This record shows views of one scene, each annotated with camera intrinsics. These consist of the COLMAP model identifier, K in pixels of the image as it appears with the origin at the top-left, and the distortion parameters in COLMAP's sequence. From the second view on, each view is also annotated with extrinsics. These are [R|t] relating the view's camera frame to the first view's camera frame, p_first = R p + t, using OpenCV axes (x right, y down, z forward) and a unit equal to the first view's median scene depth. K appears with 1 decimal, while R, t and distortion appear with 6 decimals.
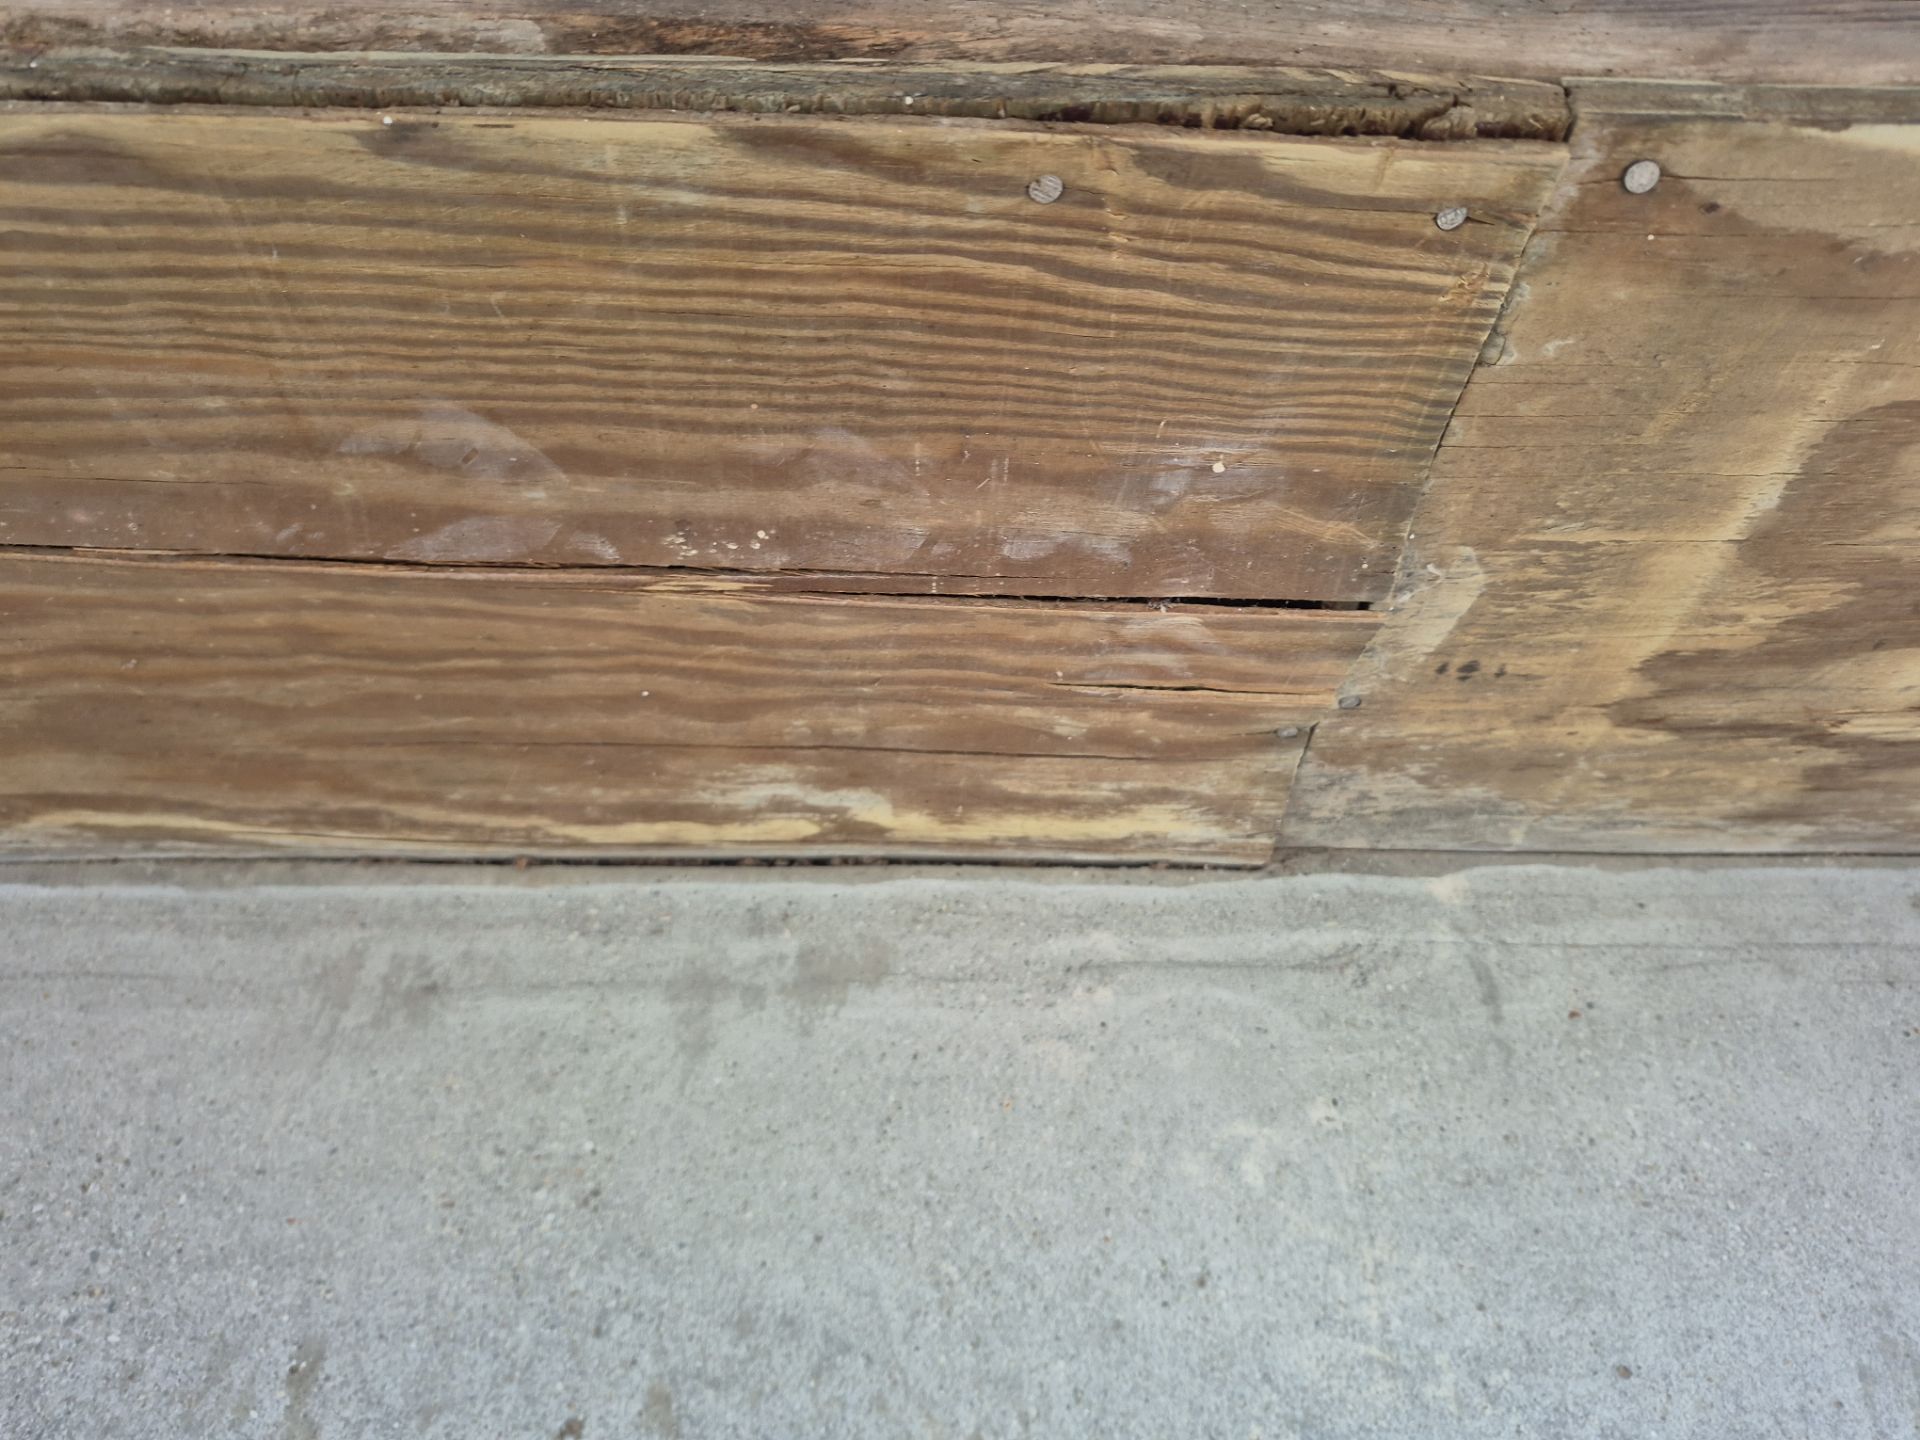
lens RADIAL K [[1394.7, 0, 954.4], [0, 1394.7, 673.1], [0, 0, 1]] dist [0.023128, -0.050173]
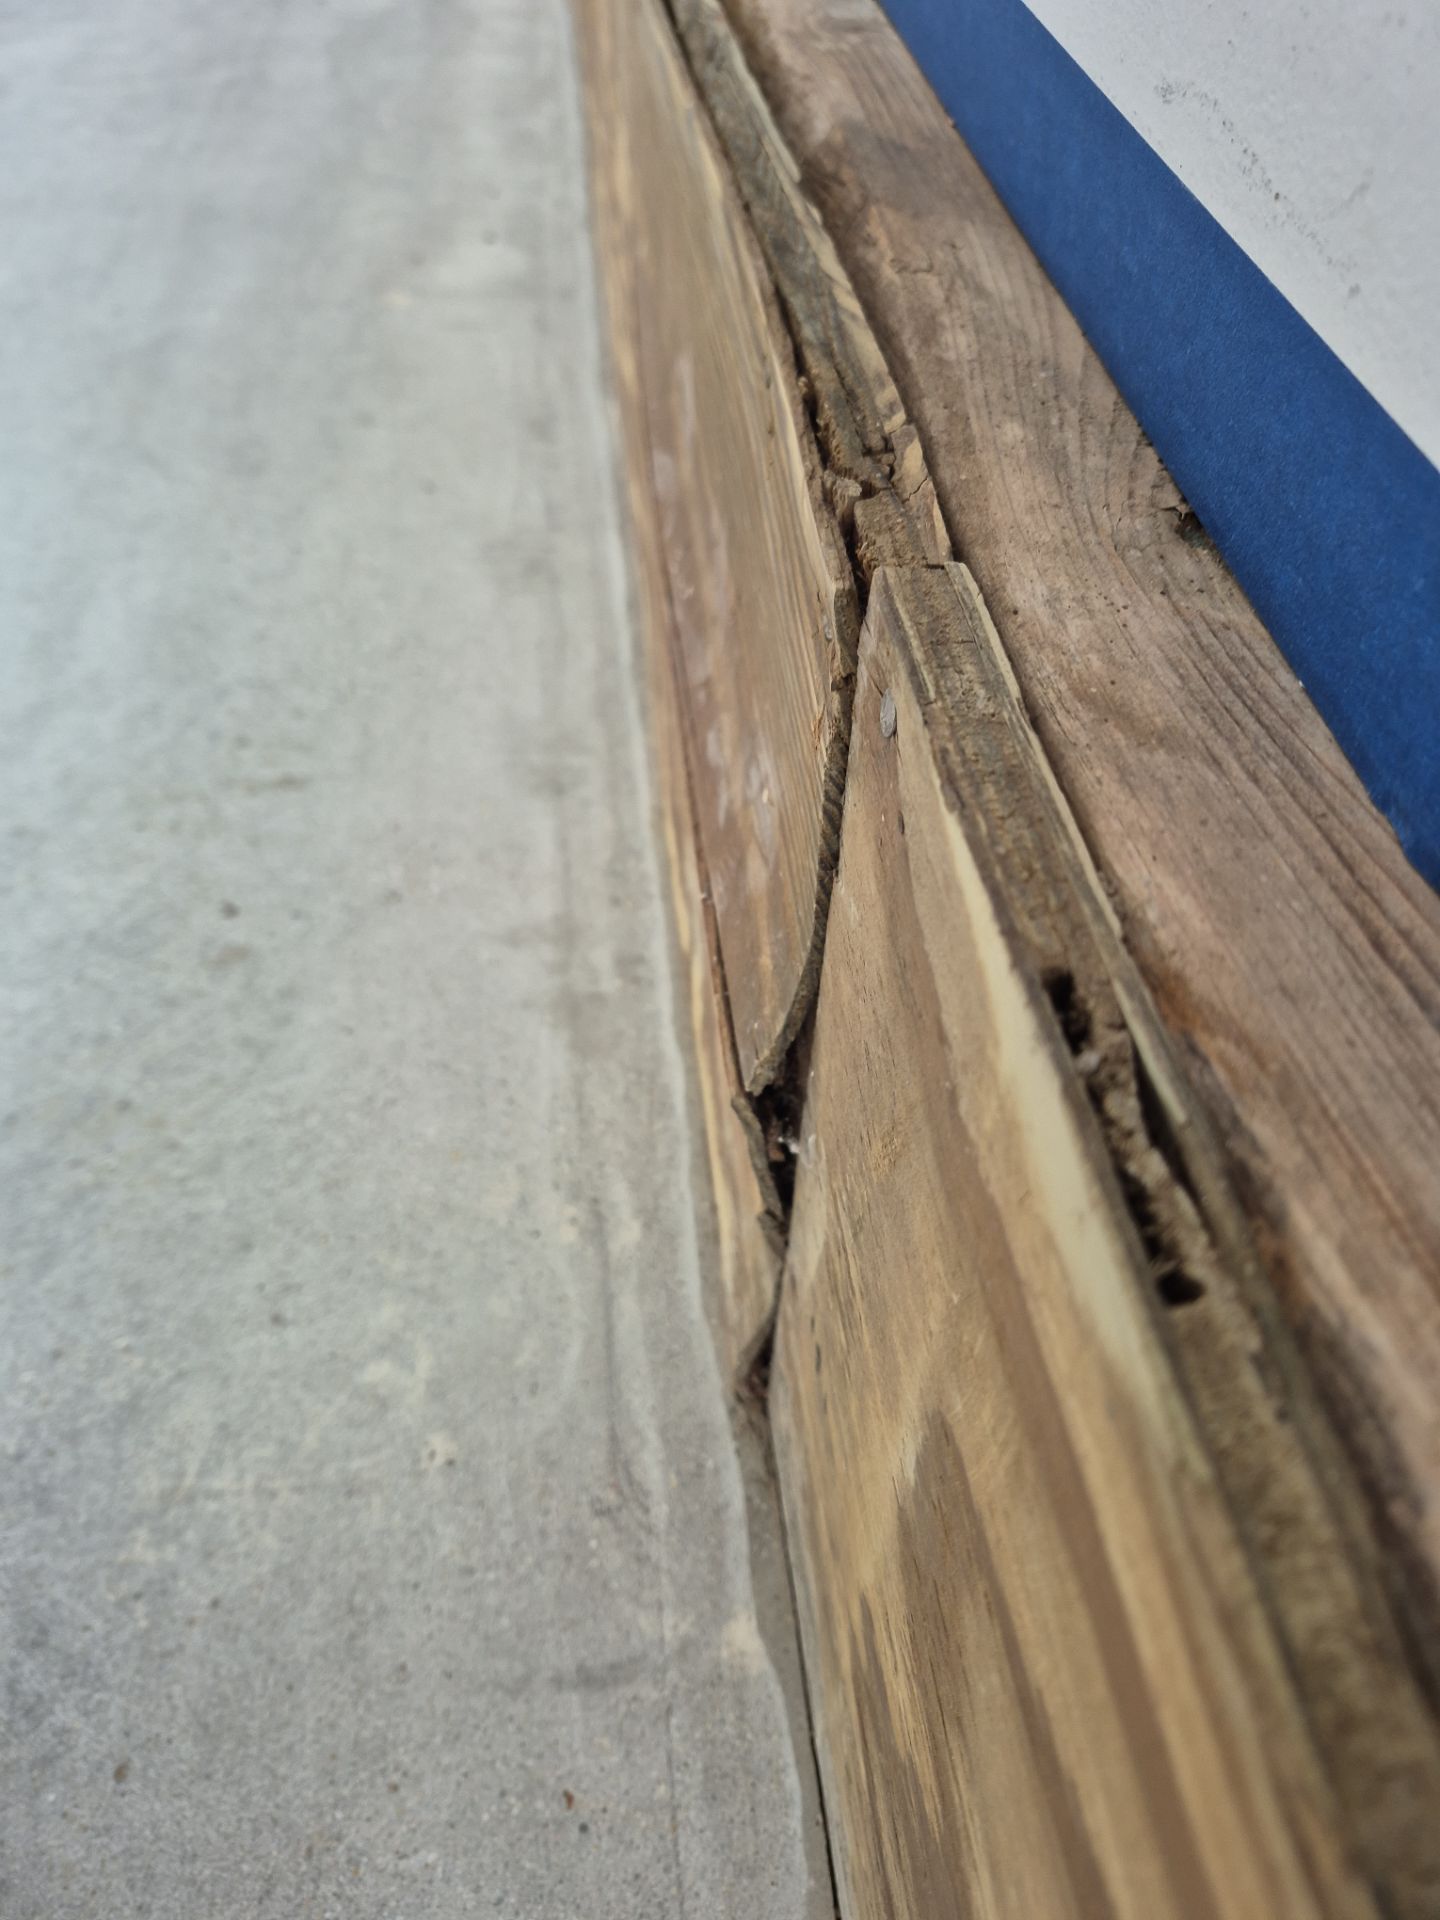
lens RADIAL K [[1394.7, 0, 713.6], [0, 1394.7, 912.3], [0, 0, 1]] dist [0.023128, -0.050173]
pose [[0.095231, 0.698414, -0.709330, 0.741392], [-0.812781, 0.465960, 0.349670, -0.337109], [0.574734, 0.543230, 0.612031, 0.389773]]
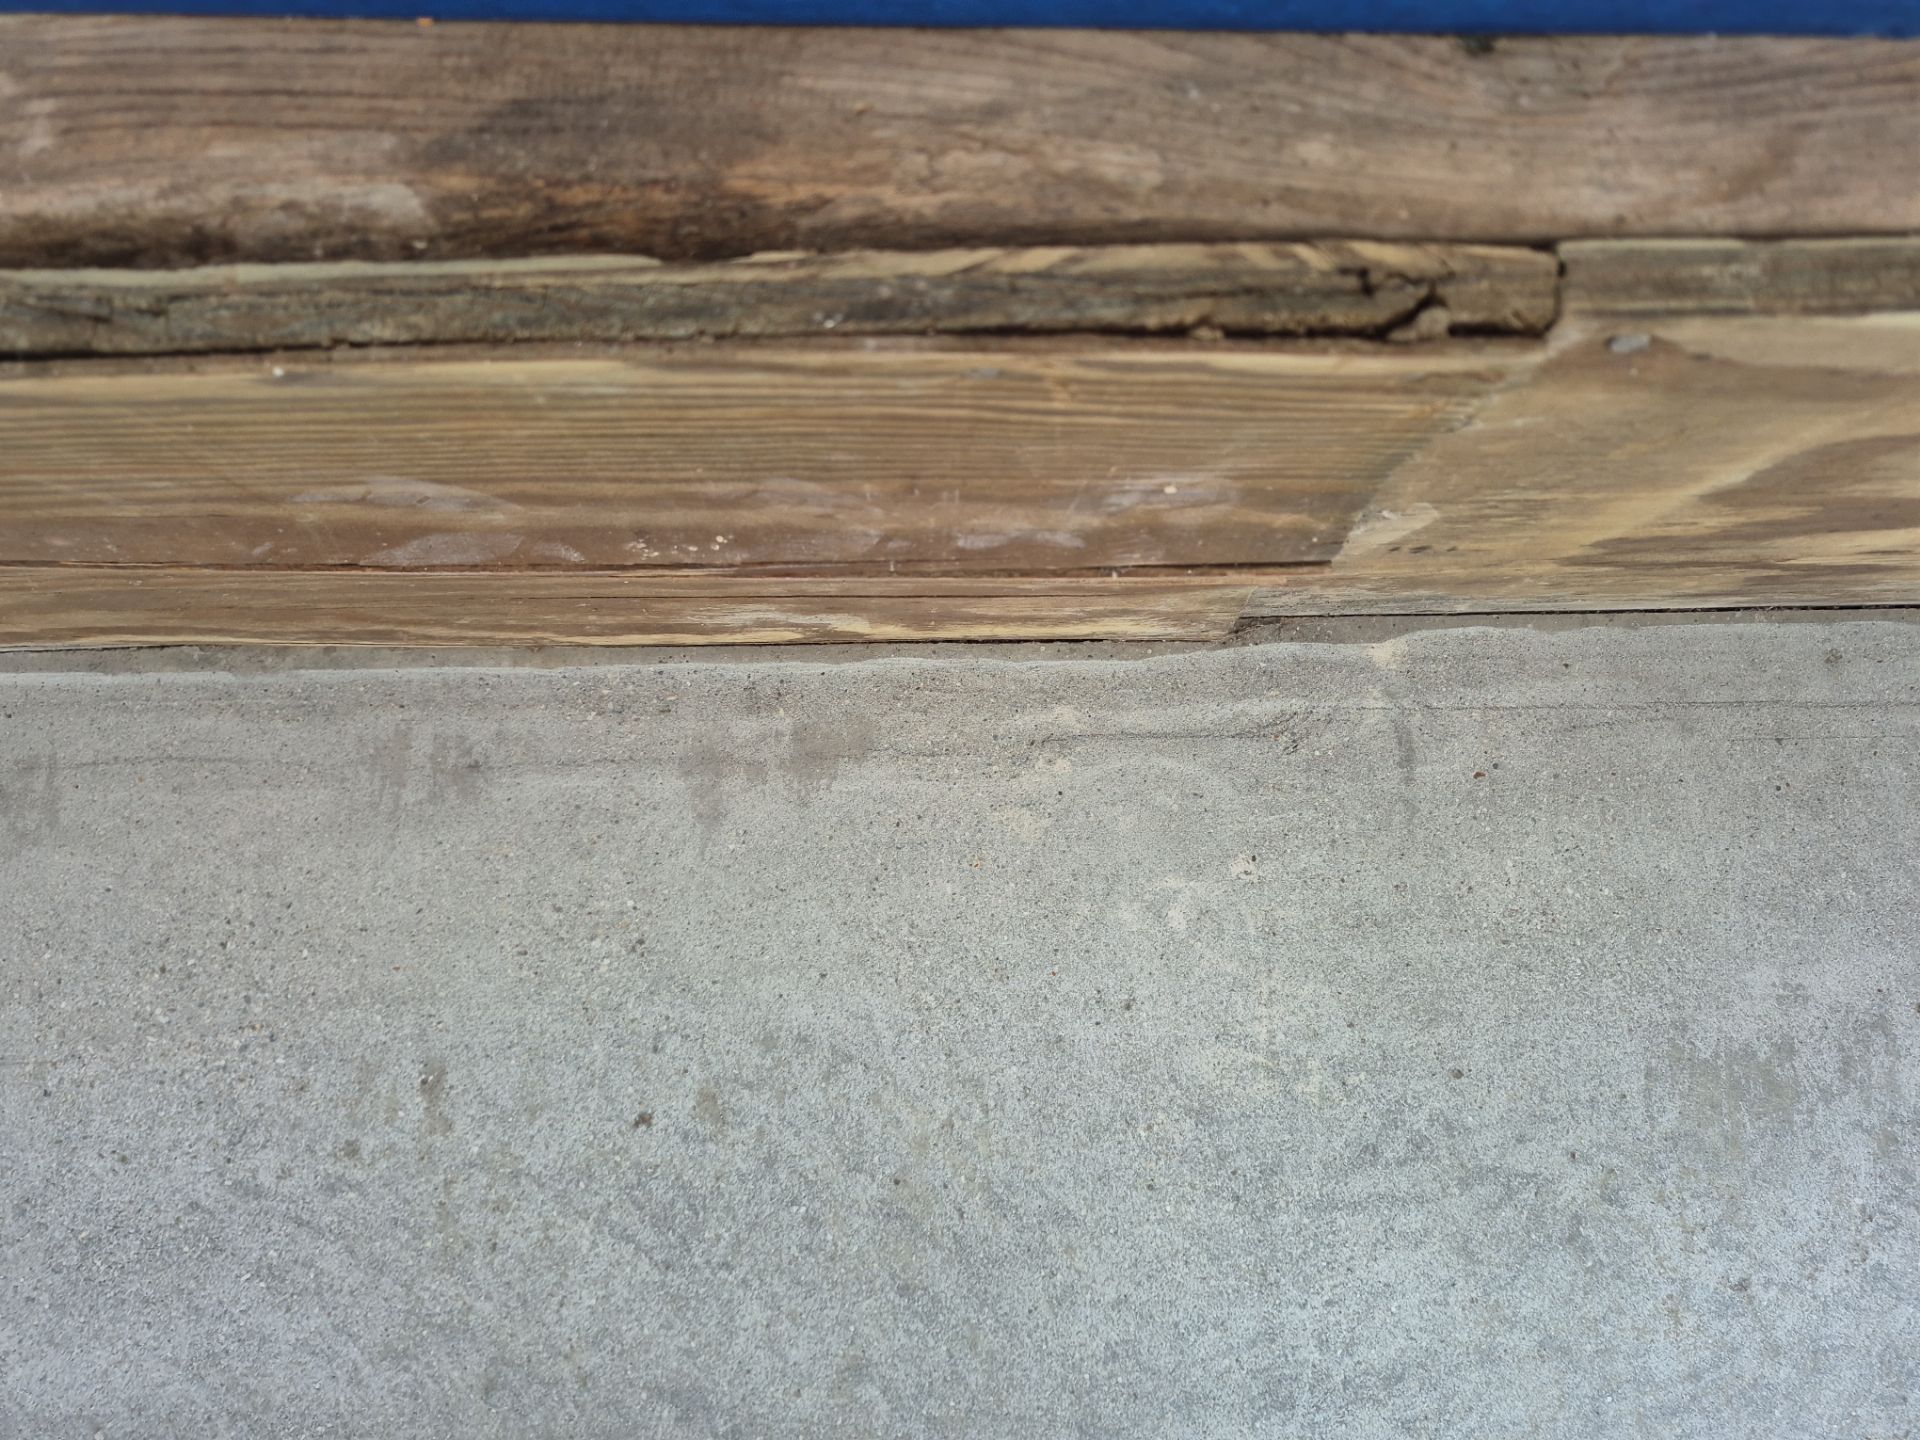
lens RADIAL K [[1379.6, 0, 940.5], [0, 1379.6, 704.5], [0, 0, 1]] dist [0.044331, -0.052759]
pose [[0.999675, -0.006957, -0.024526, 0.040613], [0.018177, 0.869039, 0.494410, -0.423272], [0.017874, -0.494695, 0.868883, 0.051999]]
